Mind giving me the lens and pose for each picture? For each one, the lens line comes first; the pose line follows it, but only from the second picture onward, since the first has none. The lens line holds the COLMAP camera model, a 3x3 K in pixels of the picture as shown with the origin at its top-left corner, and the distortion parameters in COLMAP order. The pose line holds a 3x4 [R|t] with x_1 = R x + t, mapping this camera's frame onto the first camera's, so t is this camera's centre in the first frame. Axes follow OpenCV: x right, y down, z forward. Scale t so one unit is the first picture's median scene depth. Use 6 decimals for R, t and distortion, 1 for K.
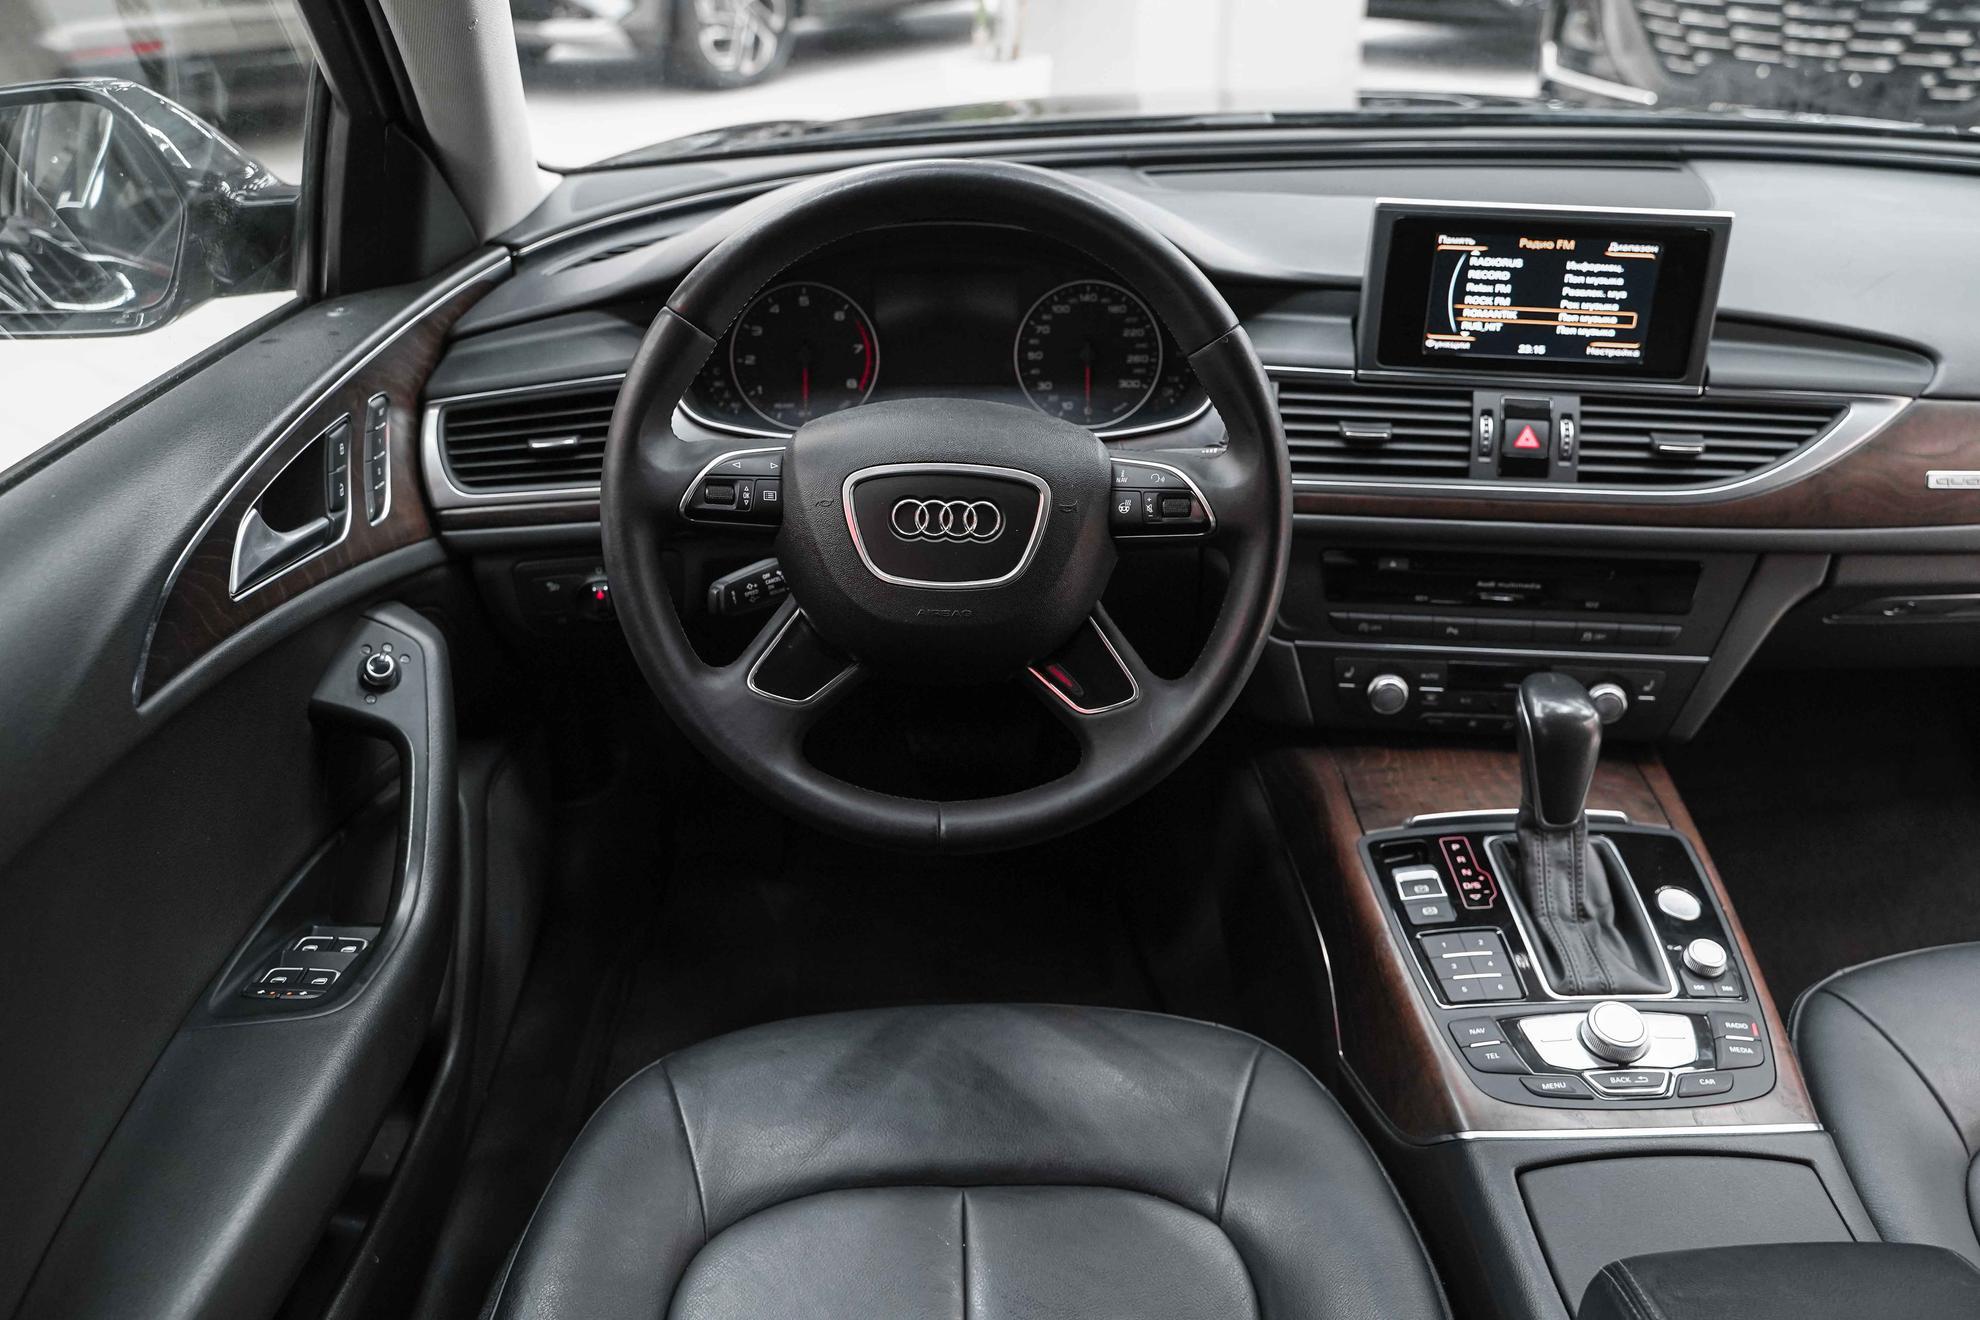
lens RADIAL K [[1603.4, 0, 981.2], [0, 1603.4, 649.9], [0, 0, 1]] dist [-0.019159, -0.002785]
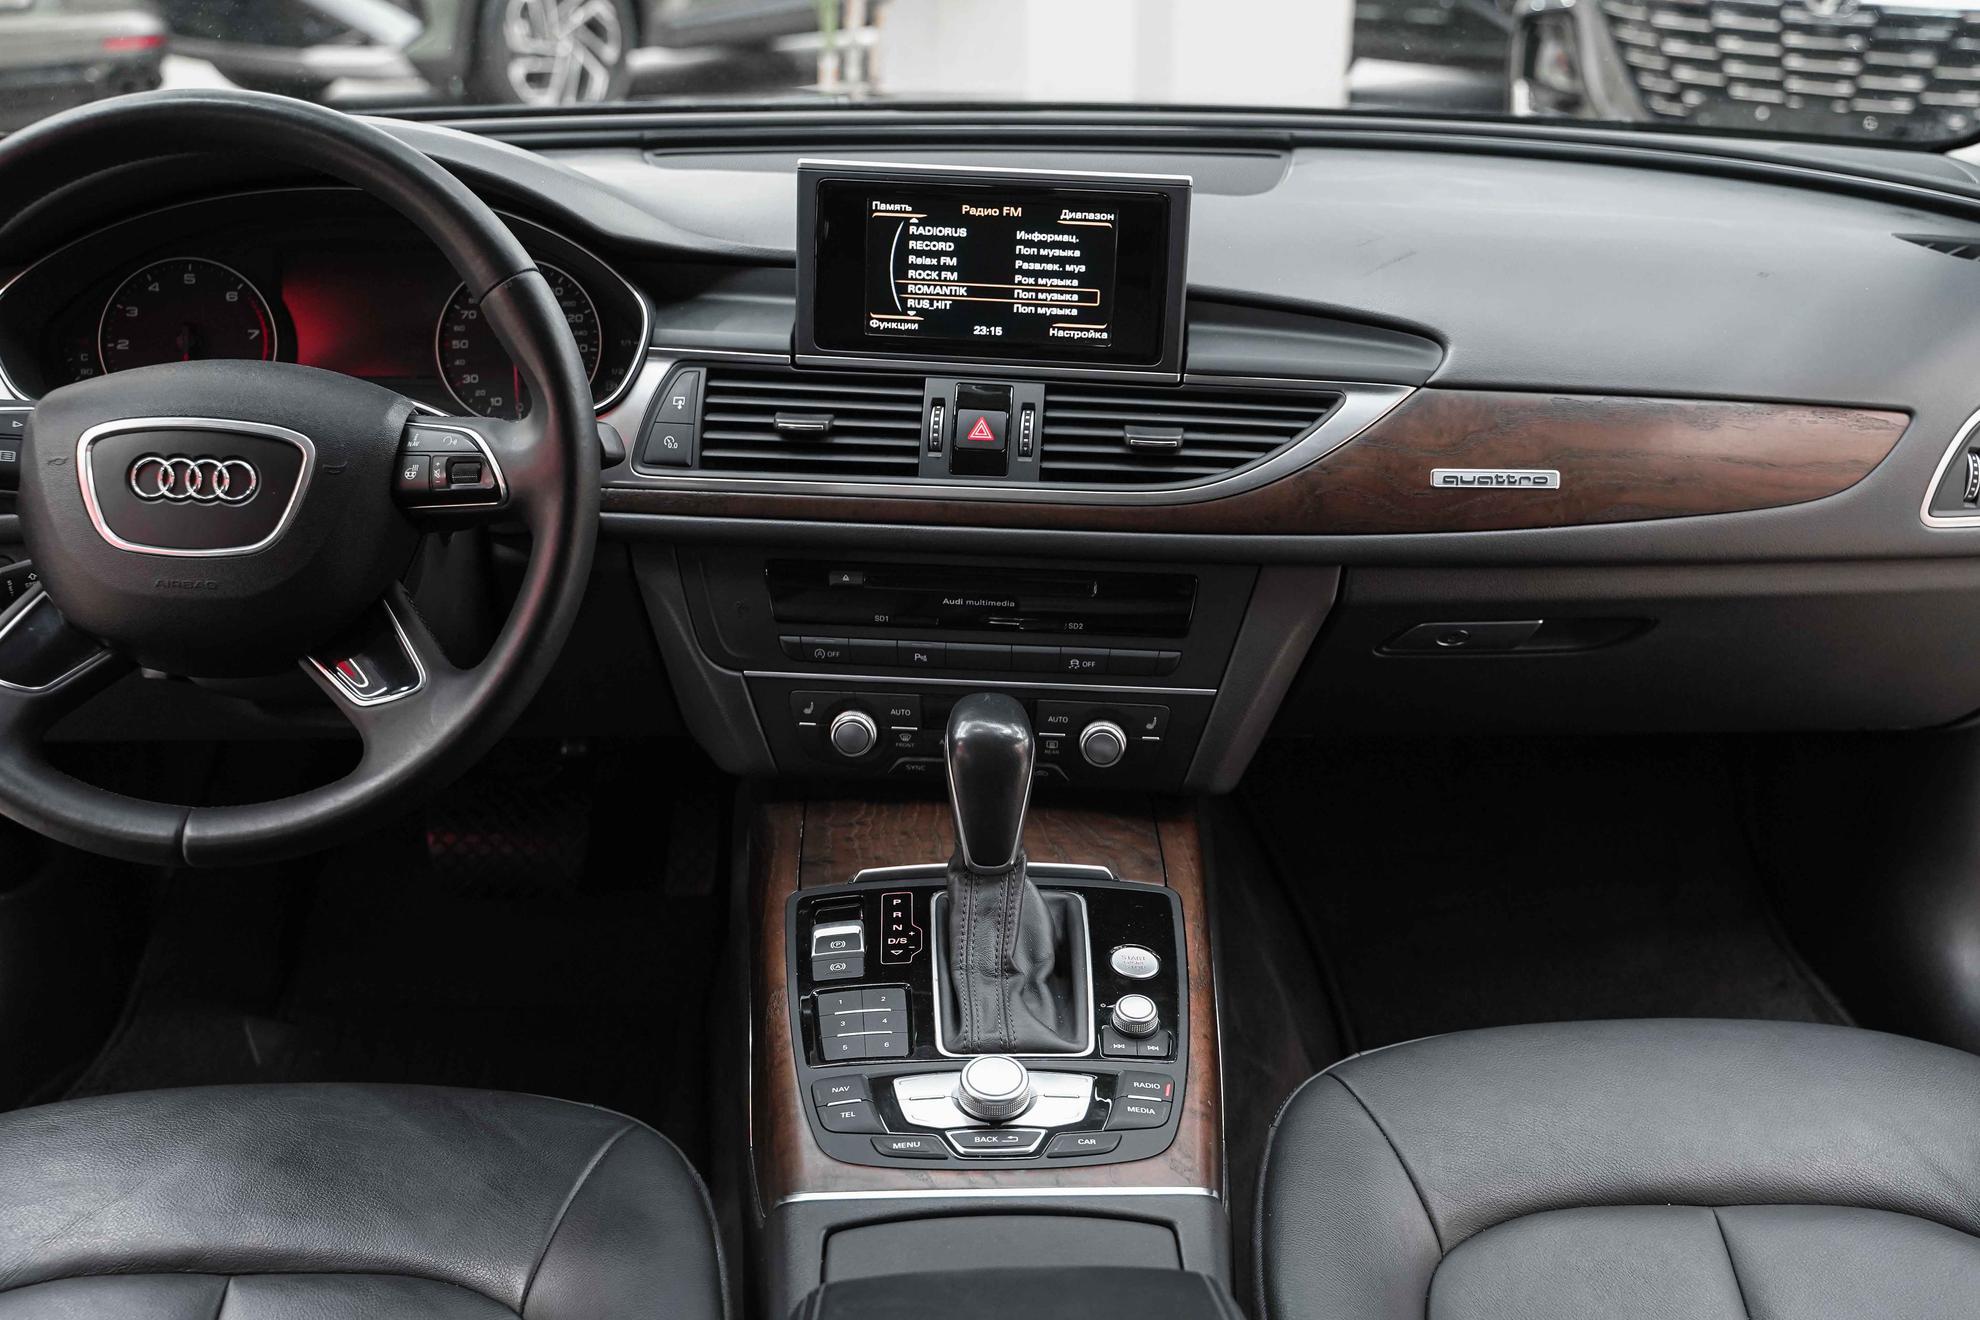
lens RADIAL K [[2130.2, 0, 1006.7], [0, 2130.2, 656.5], [0, 0, 1]] dist [-0.011748, 0.000000]
pose [[0.999717, 0.006873, 0.022777, 0.334504], [-0.004389, 0.994206, -0.107398, 0.116901], [-0.023383, 0.107268, 0.993955, -0.144582]]
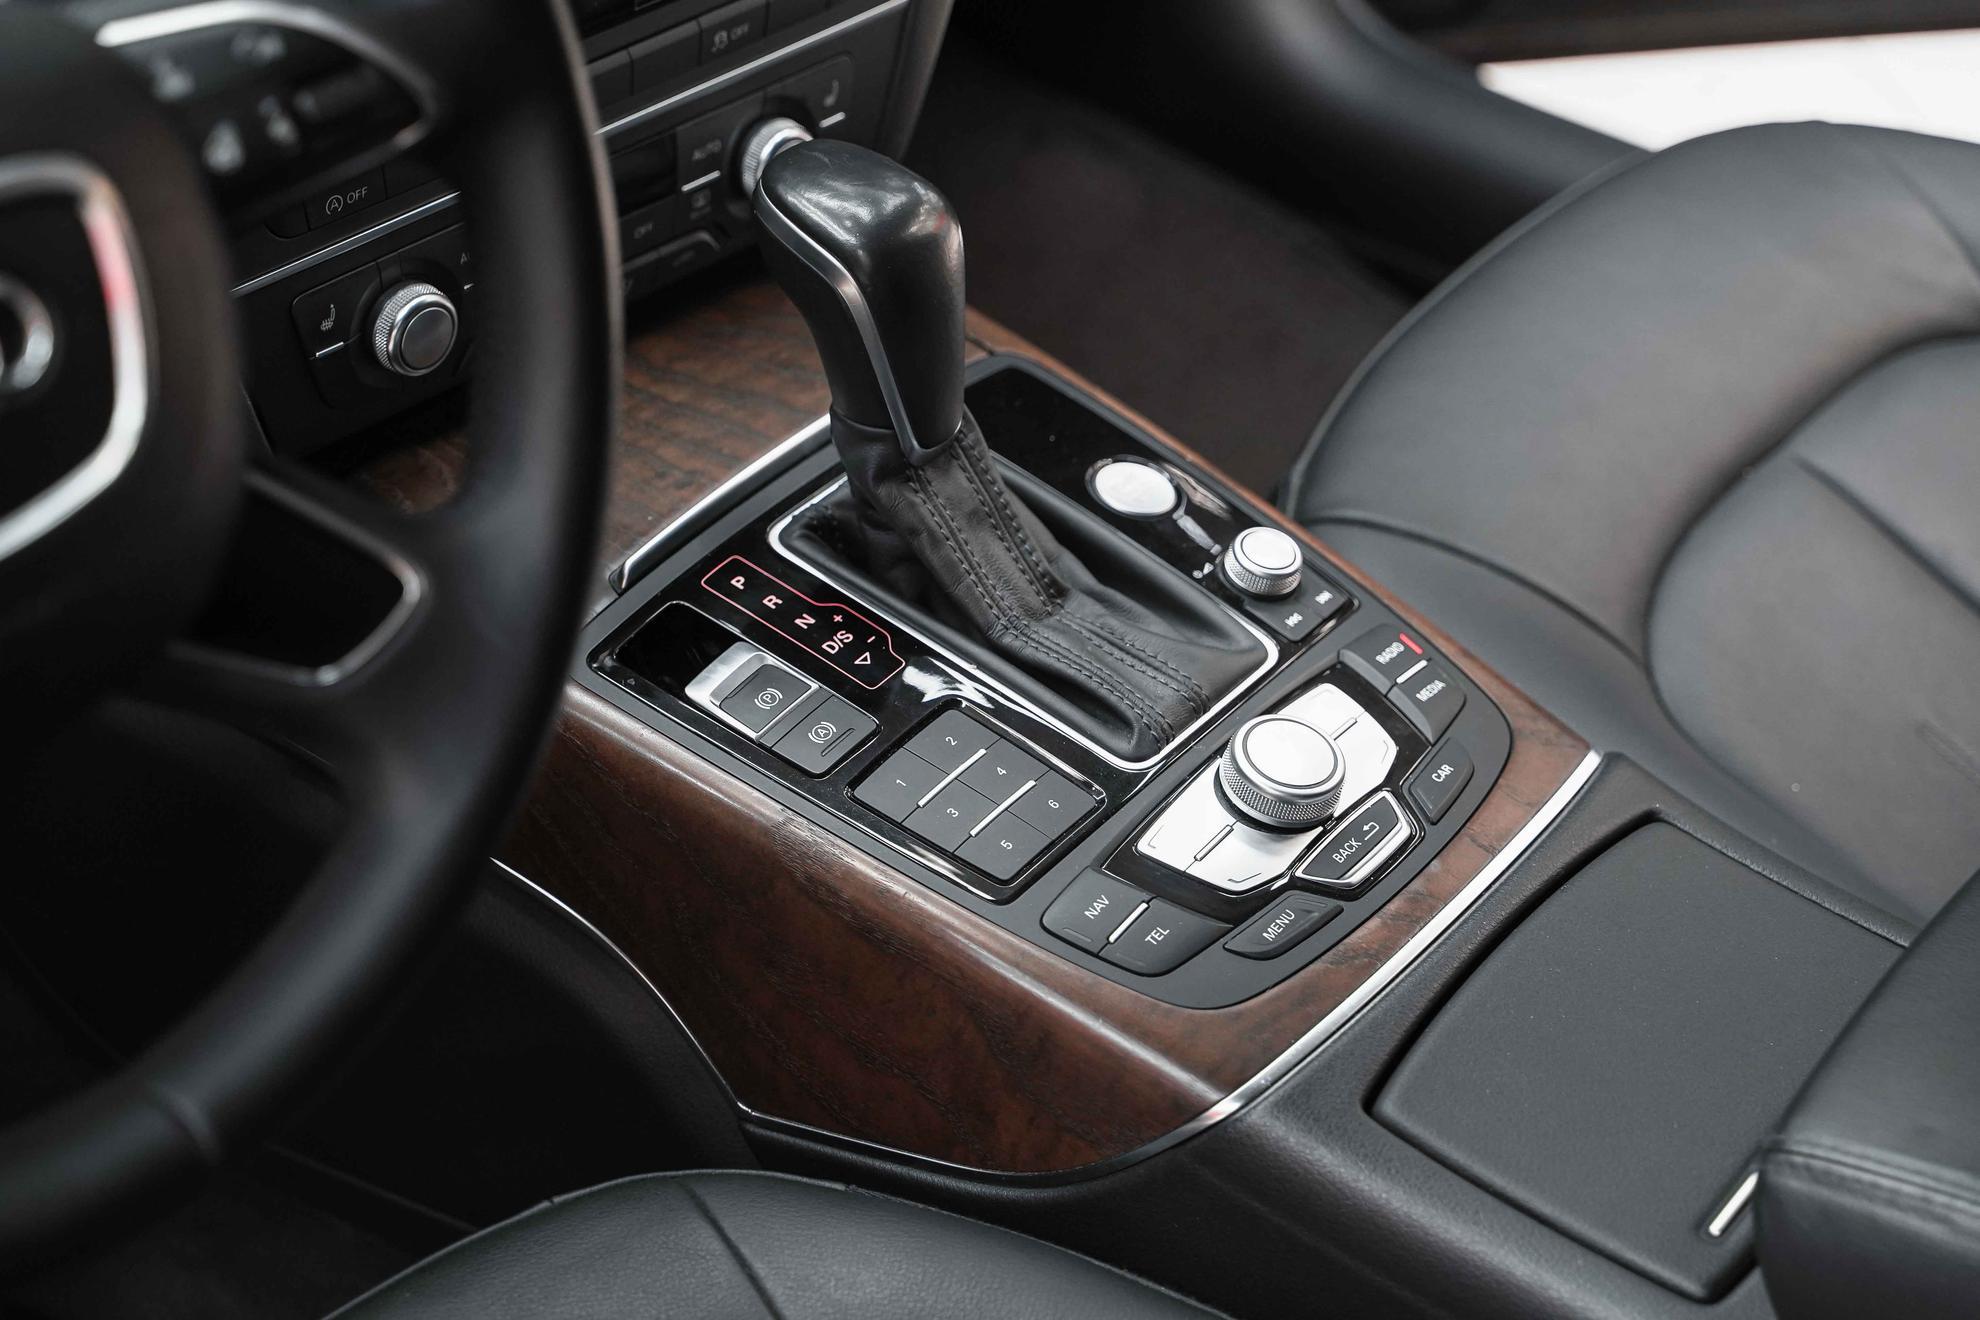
lens RADIAL K [[3696.5, 0, 994.6], [0, 3696.5, 661.2], [0, 0, 1]] dist [-0.025948, 0.000000]
pose [[0.618231, -0.450149, 0.644326, -0.345899], [0.321393, 0.892872, 0.315414, -0.165331], [-0.717284, 0.012084, 0.696676, 0.228368]]
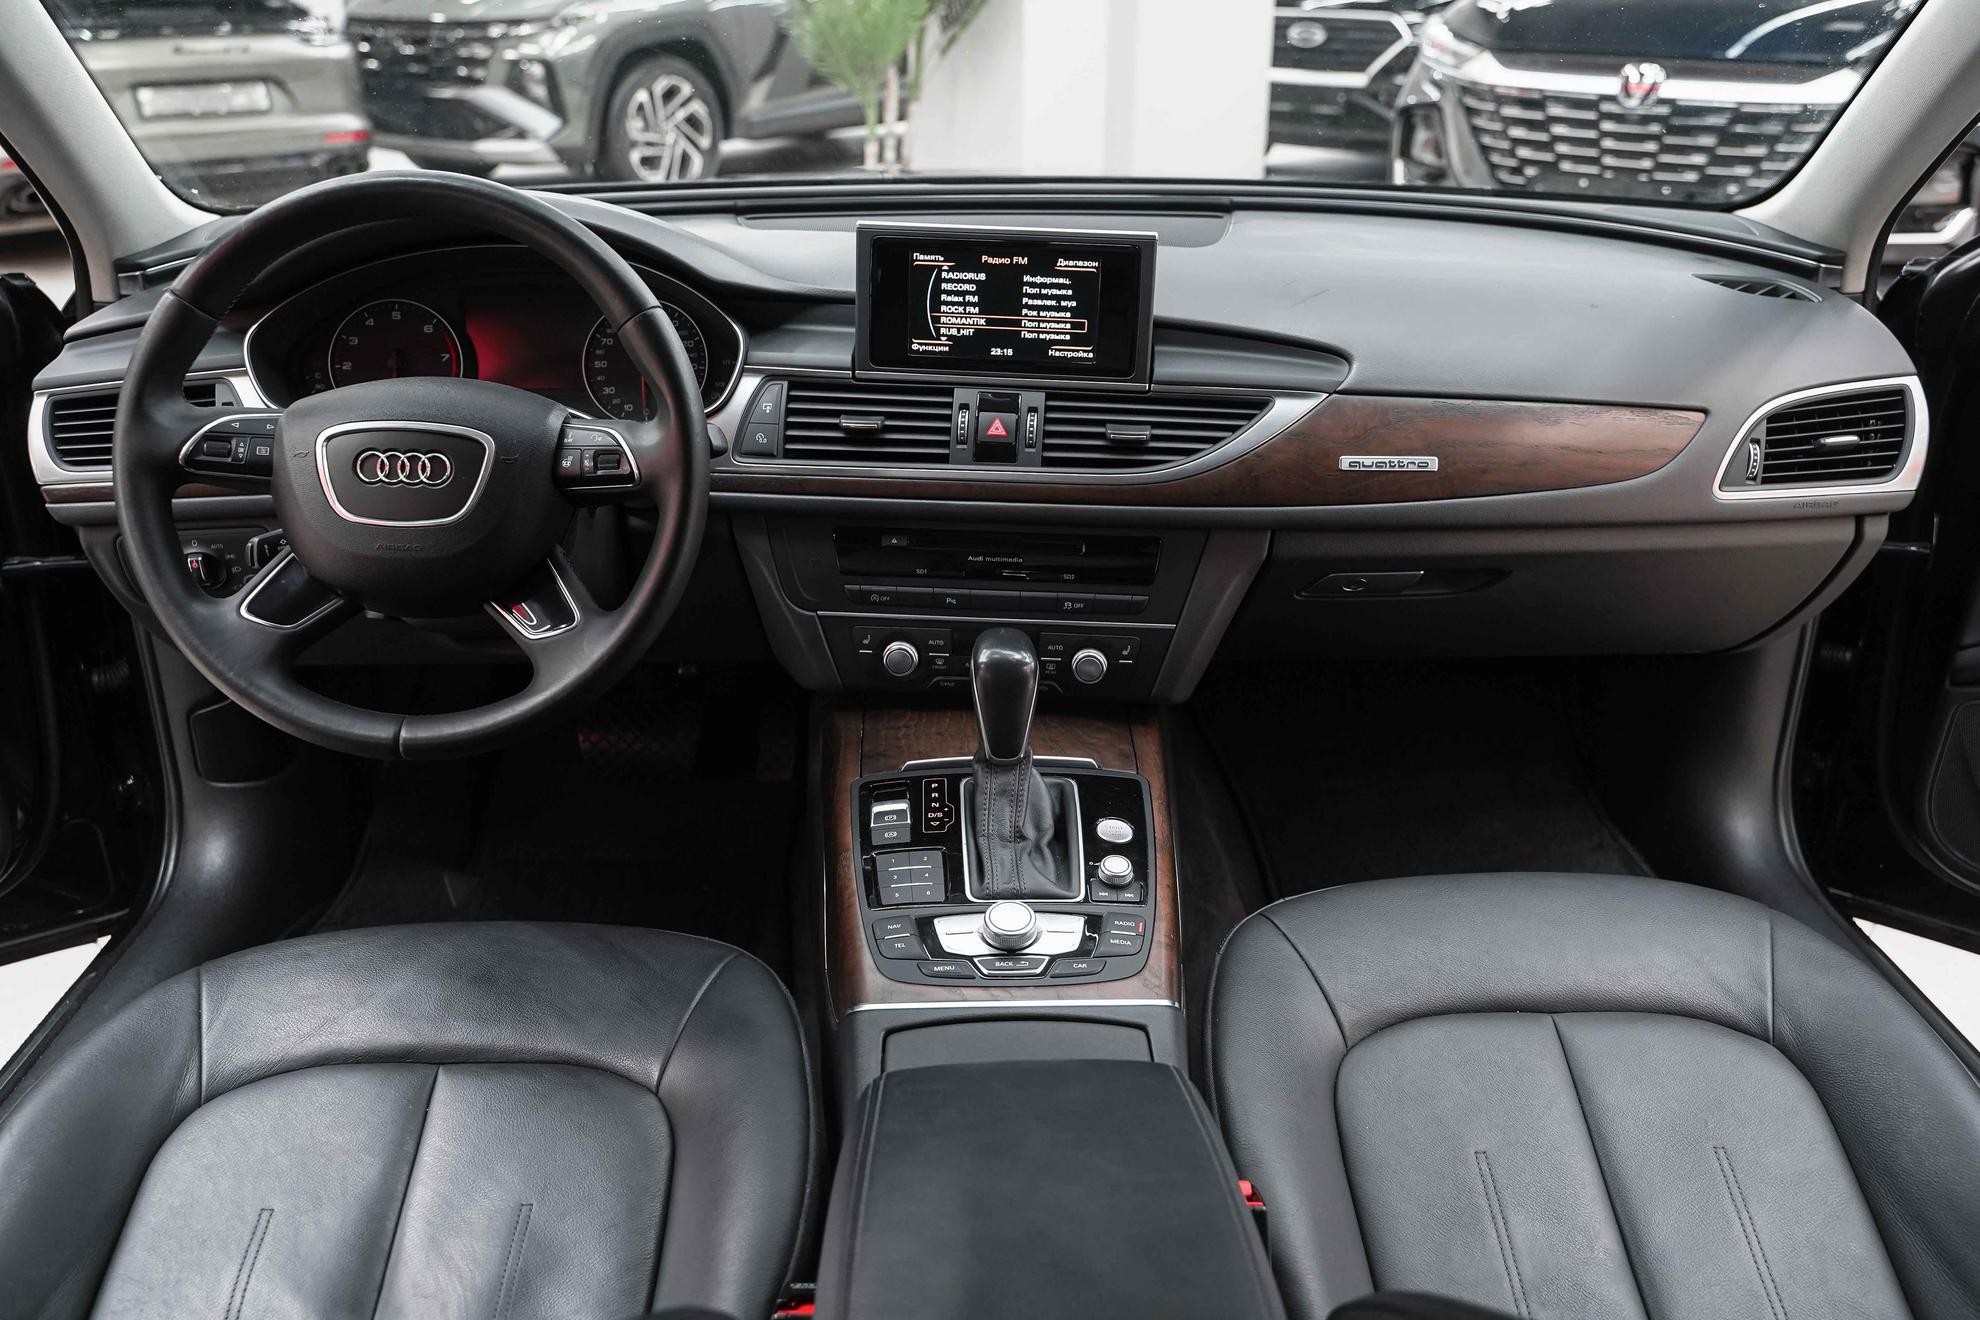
lens RADIAL K [[1603.4, 0, 984.3], [0, 1603.4, 653.6], [0, 0, 1]] dist [-0.019159, -0.002785]
pose [[0.999945, 0.003553, 0.009891, 0.326206], [-0.002820, 0.997315, -0.073174, 0.115066], [-0.010125, 0.073142, 0.997270, -0.137287]]
